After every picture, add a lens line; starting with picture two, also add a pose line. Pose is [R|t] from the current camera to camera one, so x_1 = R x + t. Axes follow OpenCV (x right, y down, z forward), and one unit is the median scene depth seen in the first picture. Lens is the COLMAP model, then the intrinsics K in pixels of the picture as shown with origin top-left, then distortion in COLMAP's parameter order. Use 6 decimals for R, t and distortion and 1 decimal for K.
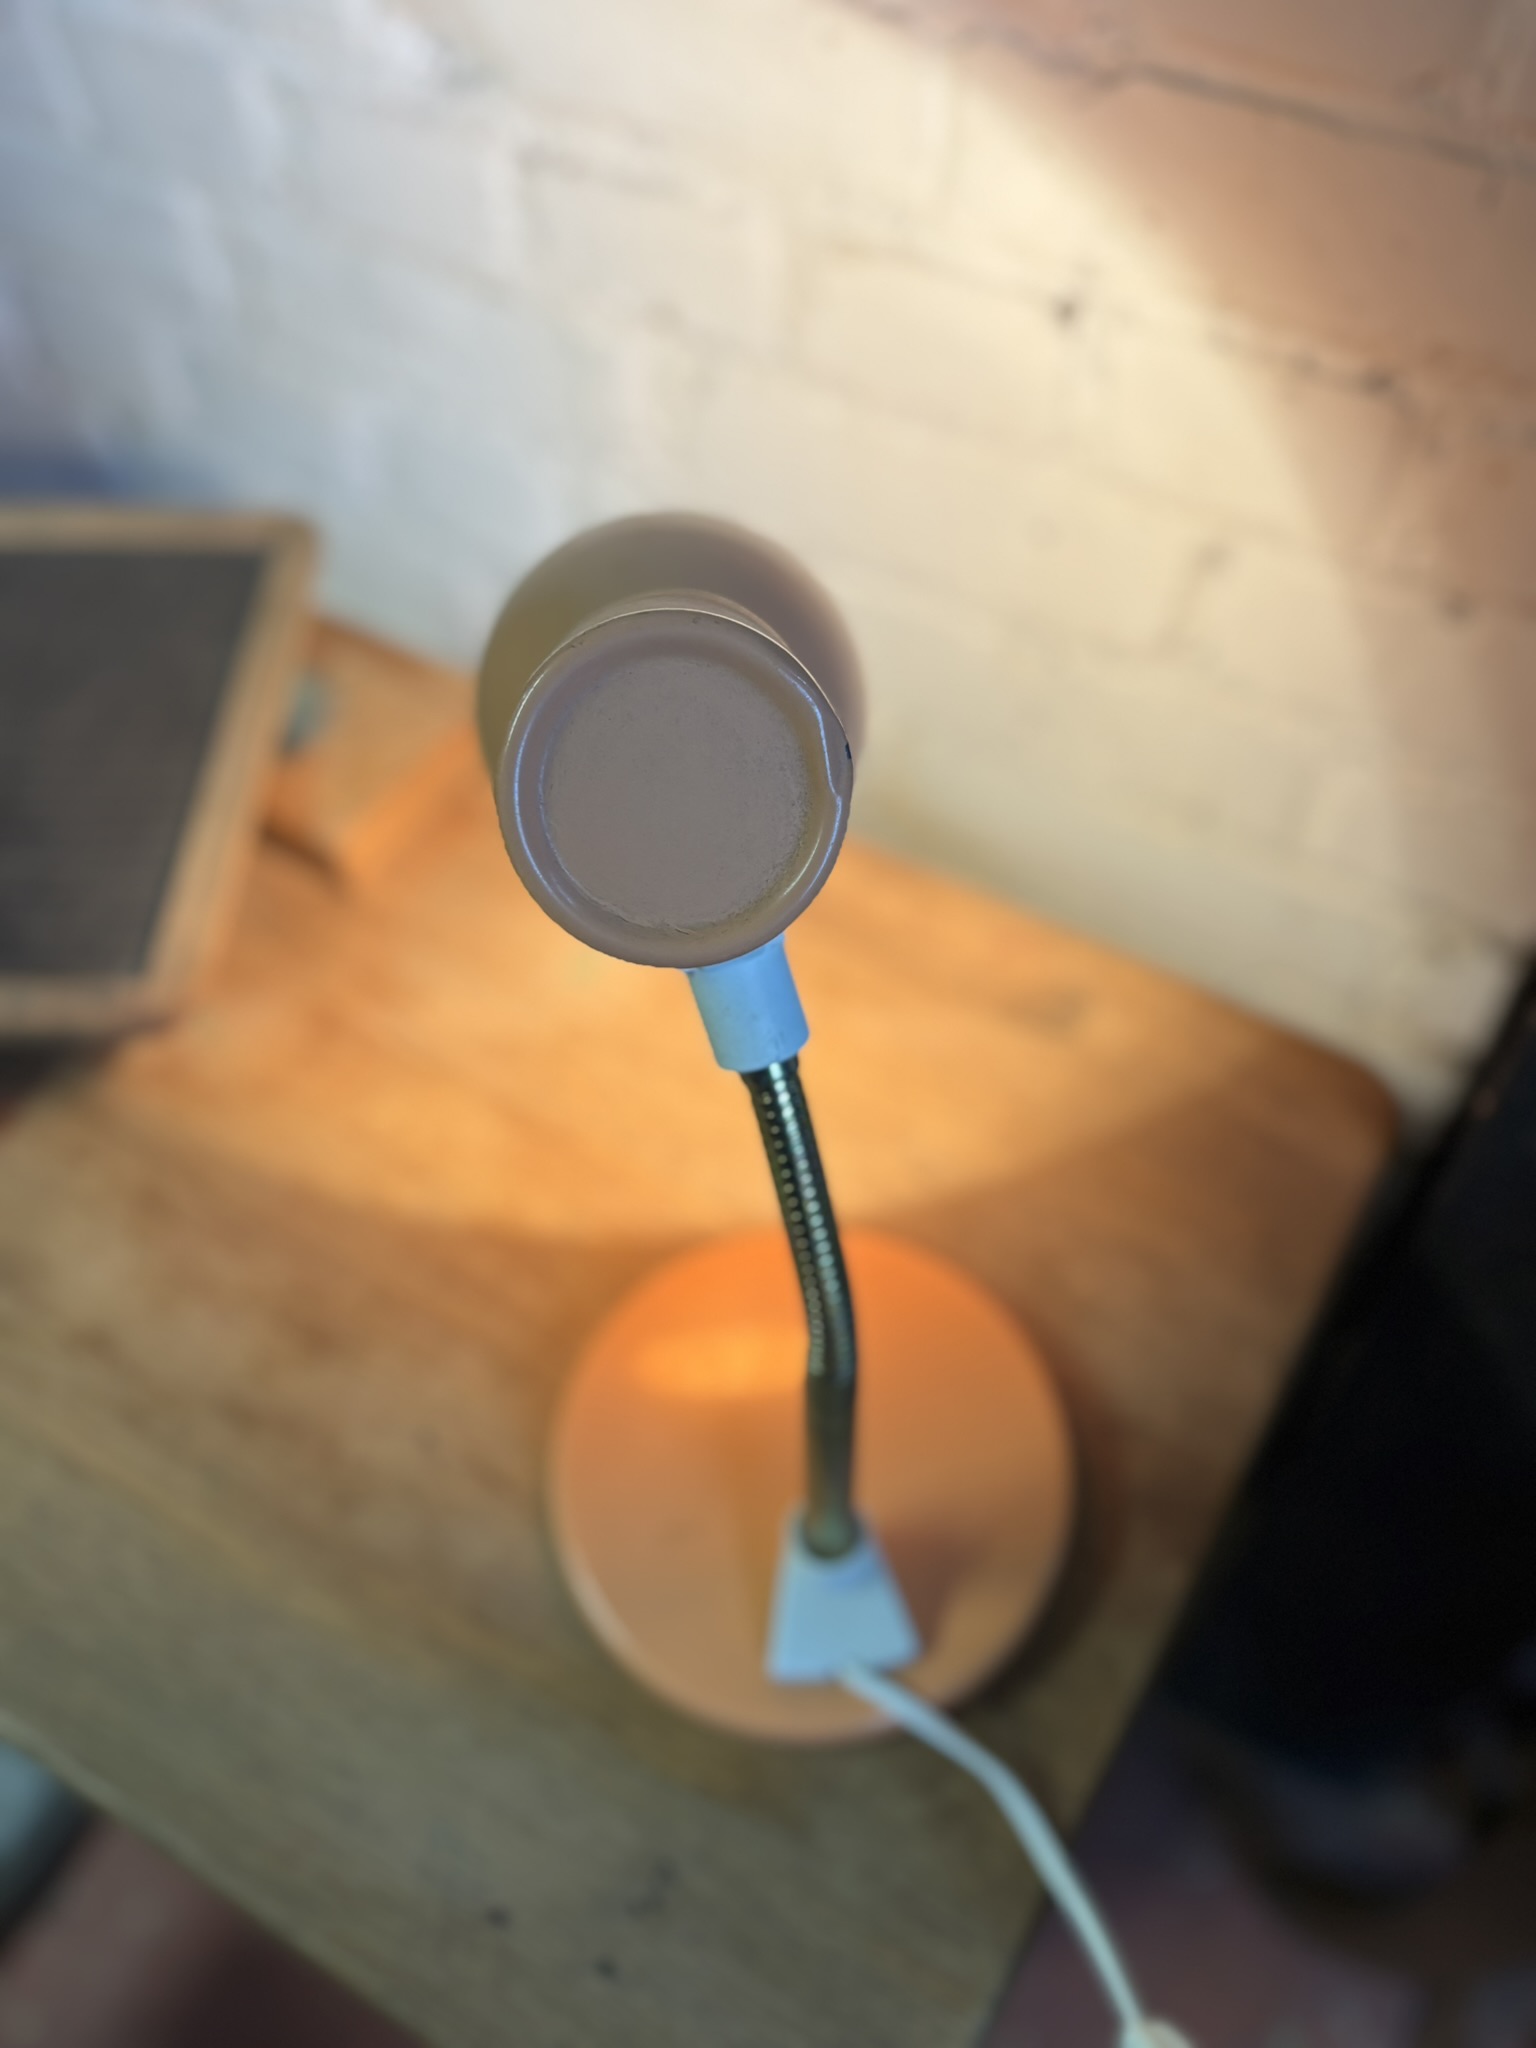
lens RADIAL K [[1756.9, 0, 763.1], [0, 1756.9, 1033.2], [0, 0, 1]] dist [-0.012334, 0.000701]
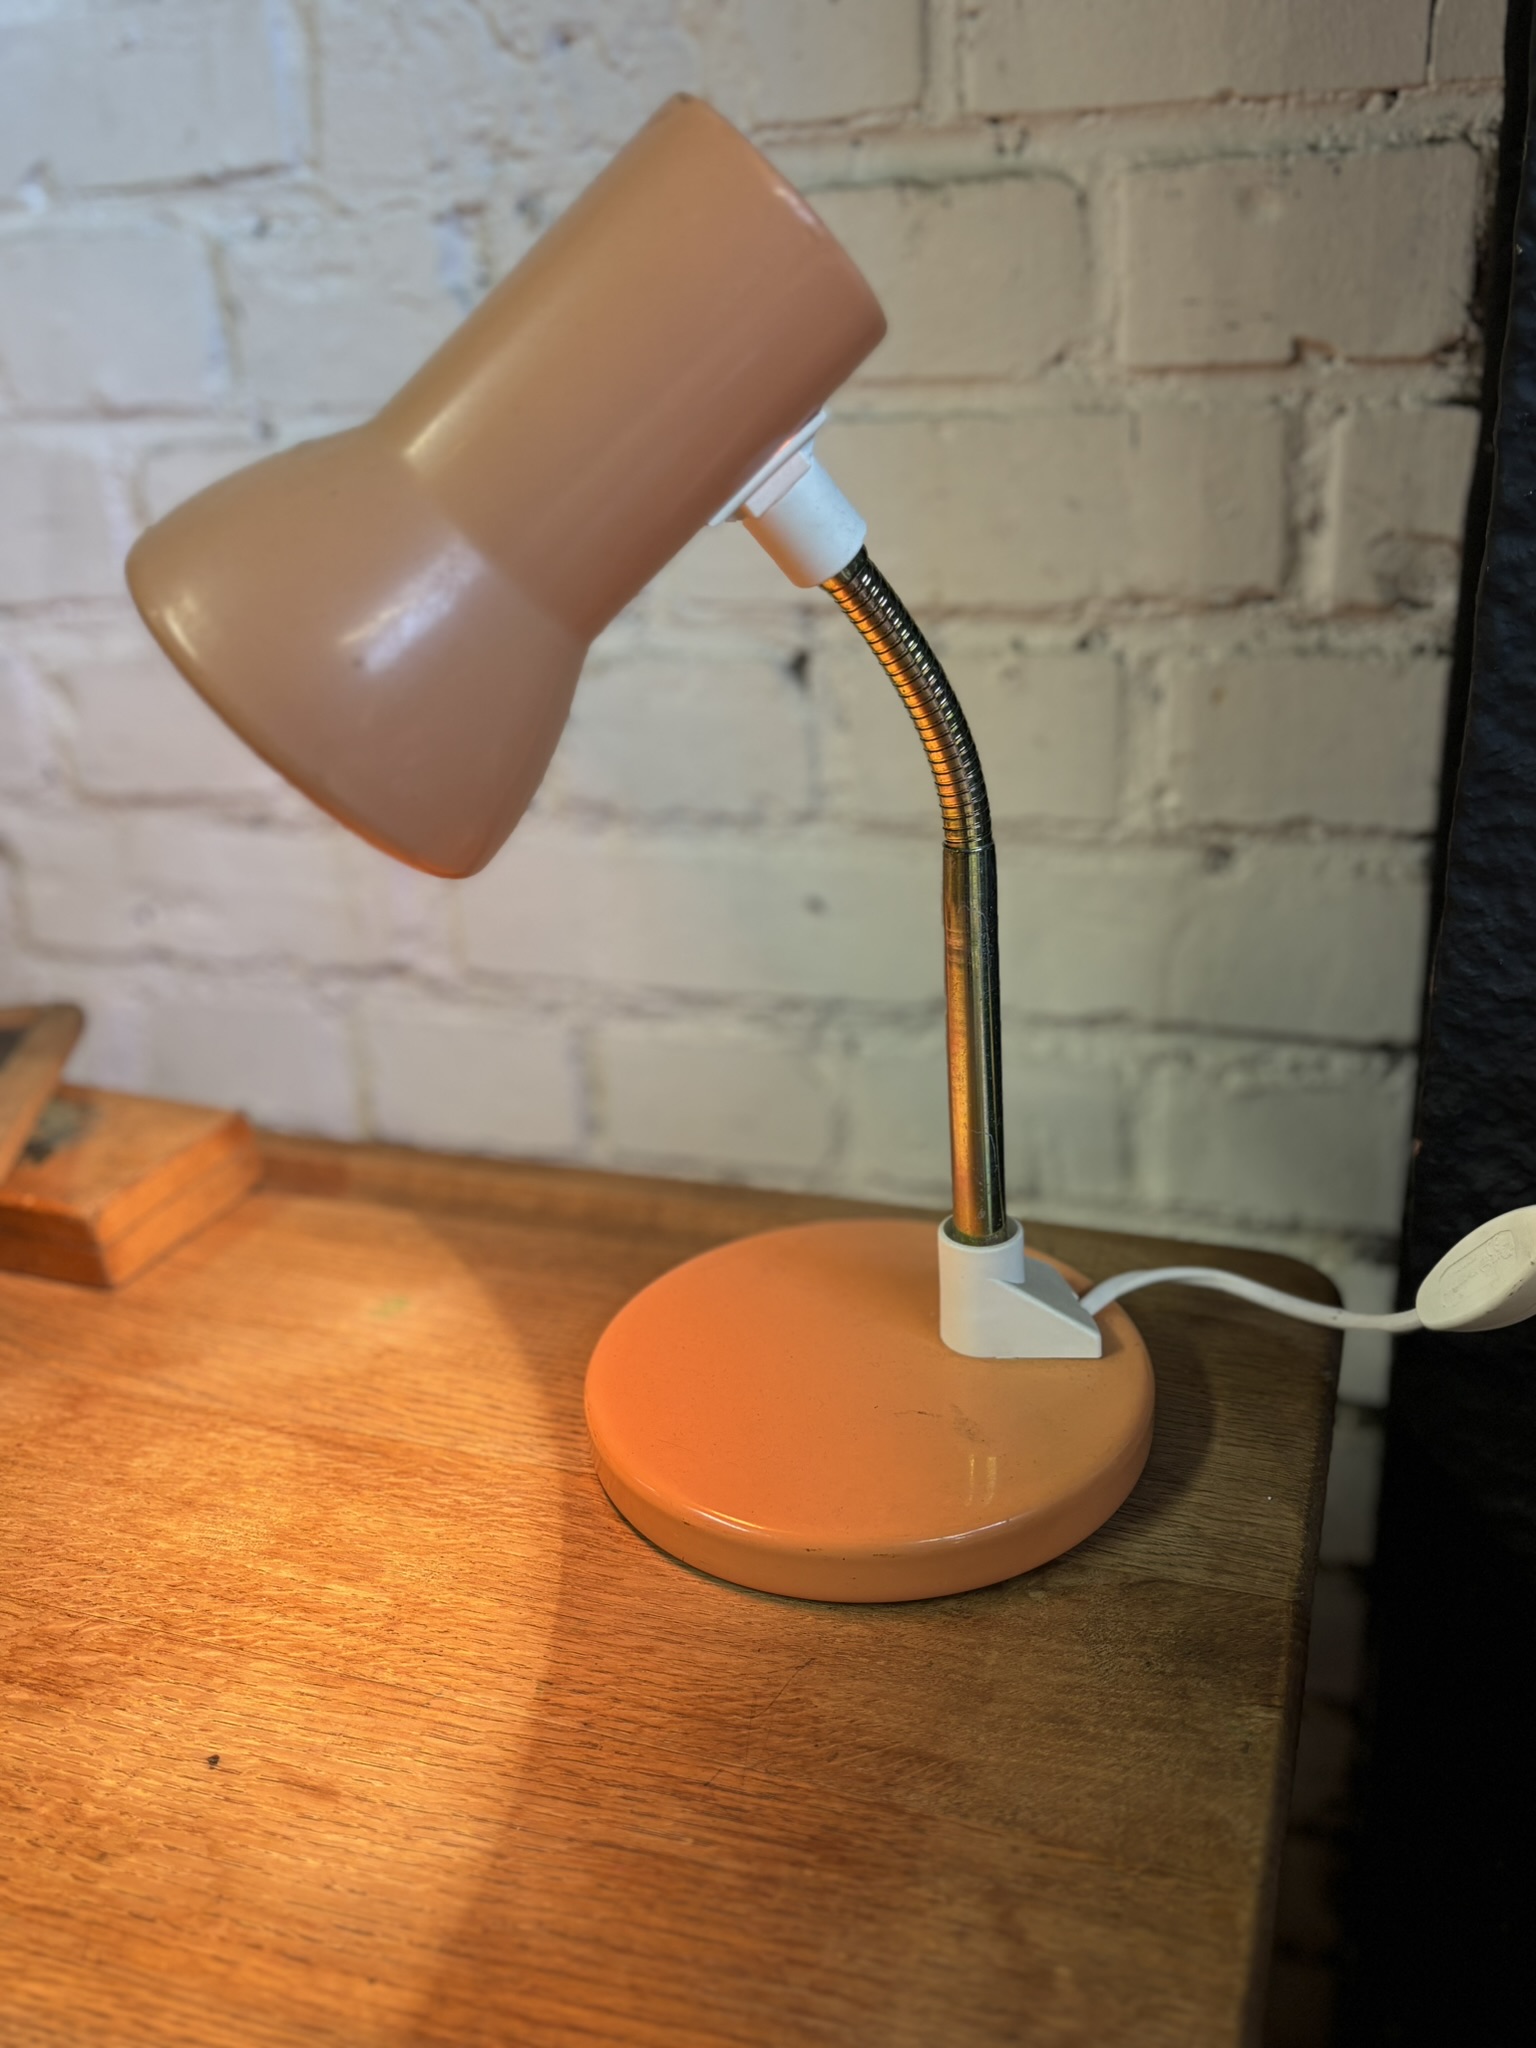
lens RADIAL K [[1756.9, 0, 771.9], [0, 1756.9, 1018.7], [0, 0, 1]] dist [-0.012334, 0.000701]
pose [[0.980329, -0.109332, 0.164324, -0.051278], [0.179783, 0.838217, -0.514850, 0.363842], [-0.081449, 0.534264, 0.841384, 0.215193]]
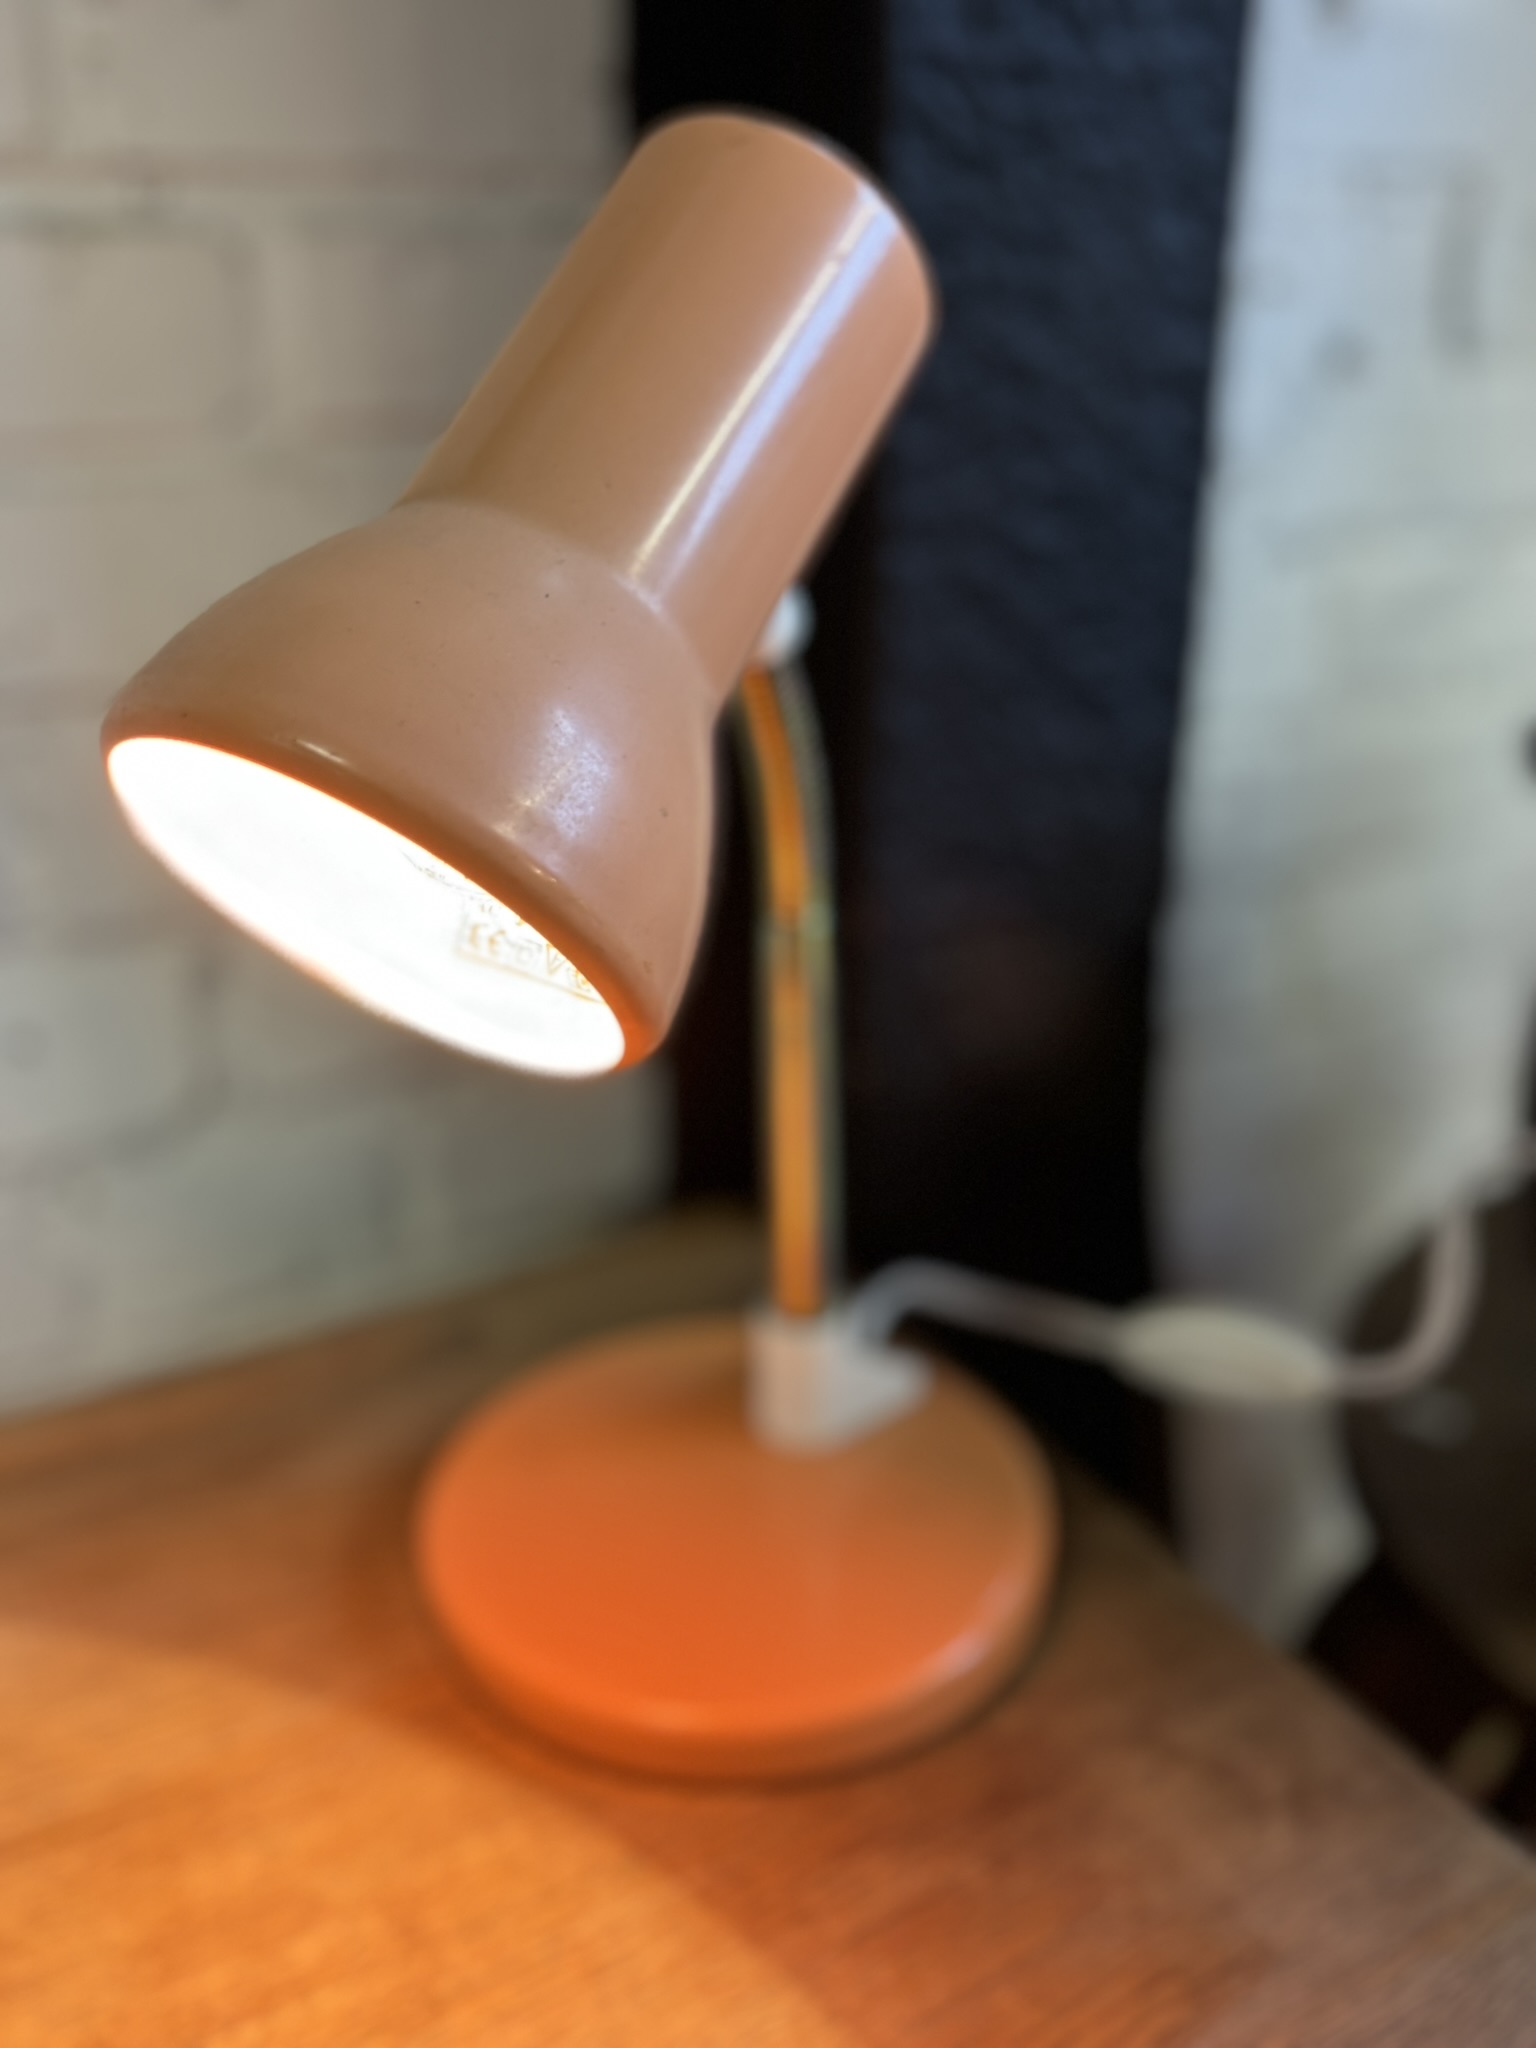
lens RADIAL K [[1756.9, 0, 777.4], [0, 1756.9, 979.4], [0, 0, 1]] dist [-0.012334, 0.000701]
pose [[0.499997, -0.310606, 0.808410, -0.434183], [0.704788, 0.688398, -0.171412, 0.138521], [-0.503266, 0.655463, 0.563109, 0.359458]]
